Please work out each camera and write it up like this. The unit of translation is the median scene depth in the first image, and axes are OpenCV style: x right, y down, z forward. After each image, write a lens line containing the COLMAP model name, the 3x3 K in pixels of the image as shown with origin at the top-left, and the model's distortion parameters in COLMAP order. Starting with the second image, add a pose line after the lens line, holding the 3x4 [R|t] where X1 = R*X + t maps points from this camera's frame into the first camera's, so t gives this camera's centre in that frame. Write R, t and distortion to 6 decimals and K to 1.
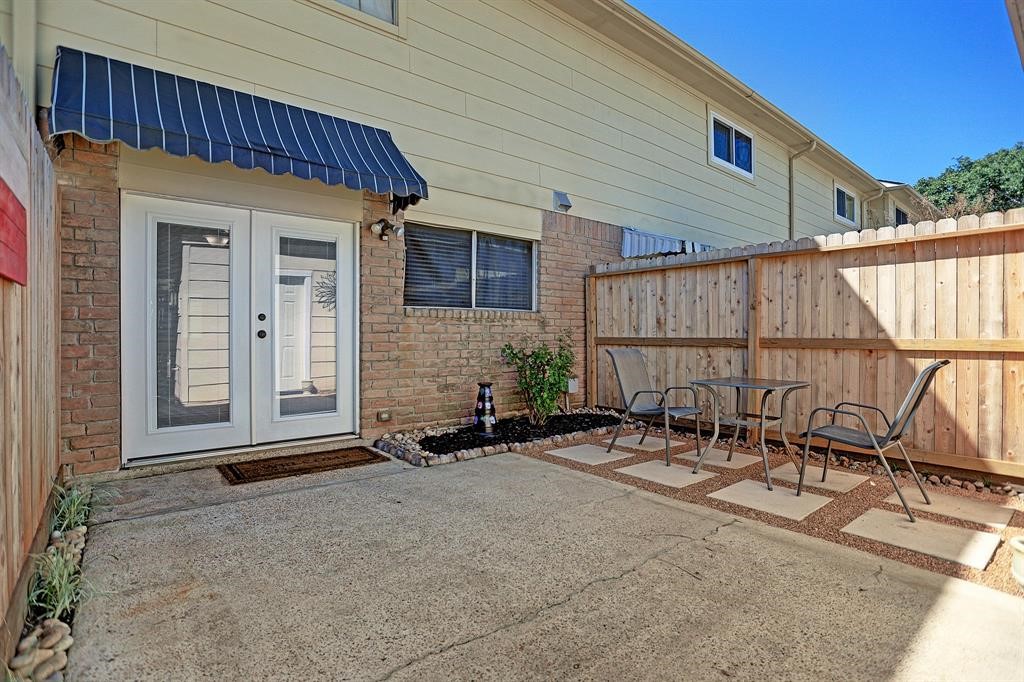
lens RADIAL K [[503.1, 0, 513.9], [0, 503.1, 335.2], [0, 0, 1]] dist [-0.079462, 0.035321]
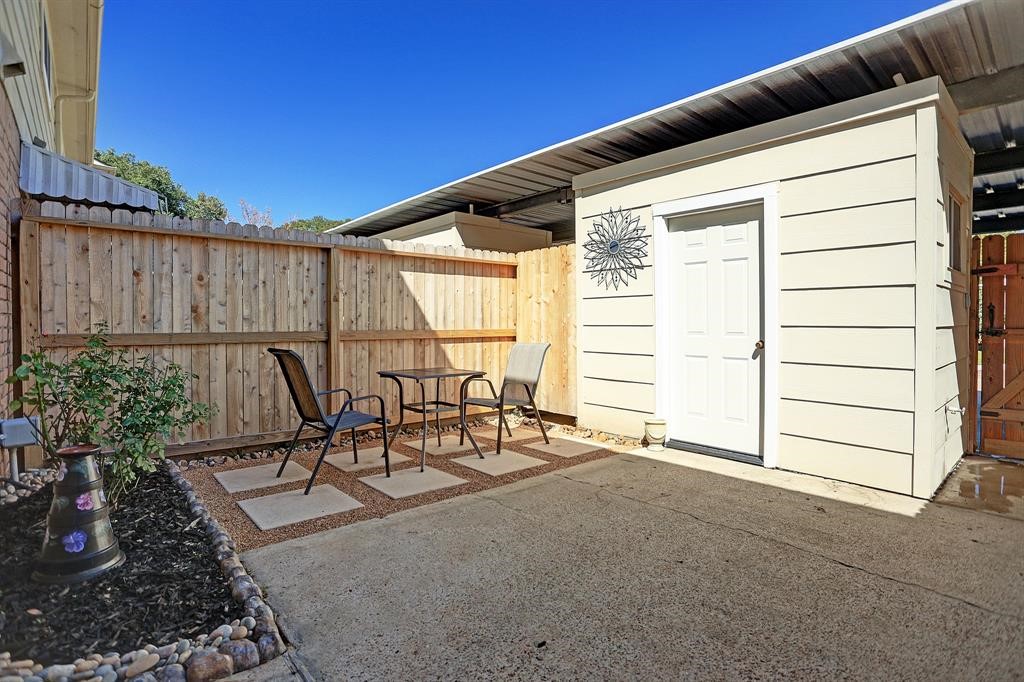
lens RADIAL K [[503.1, 0, 513.9], [0, 503.1, 335.2], [0, 0, 1]] dist [-0.079462, 0.035321]
pose [[-0.024951, -0.023156, 0.999420, -0.572853], [0.002322, 0.999728, 0.023222, -0.009740], [-0.999686, 0.002900, -0.024891, 0.791367]]
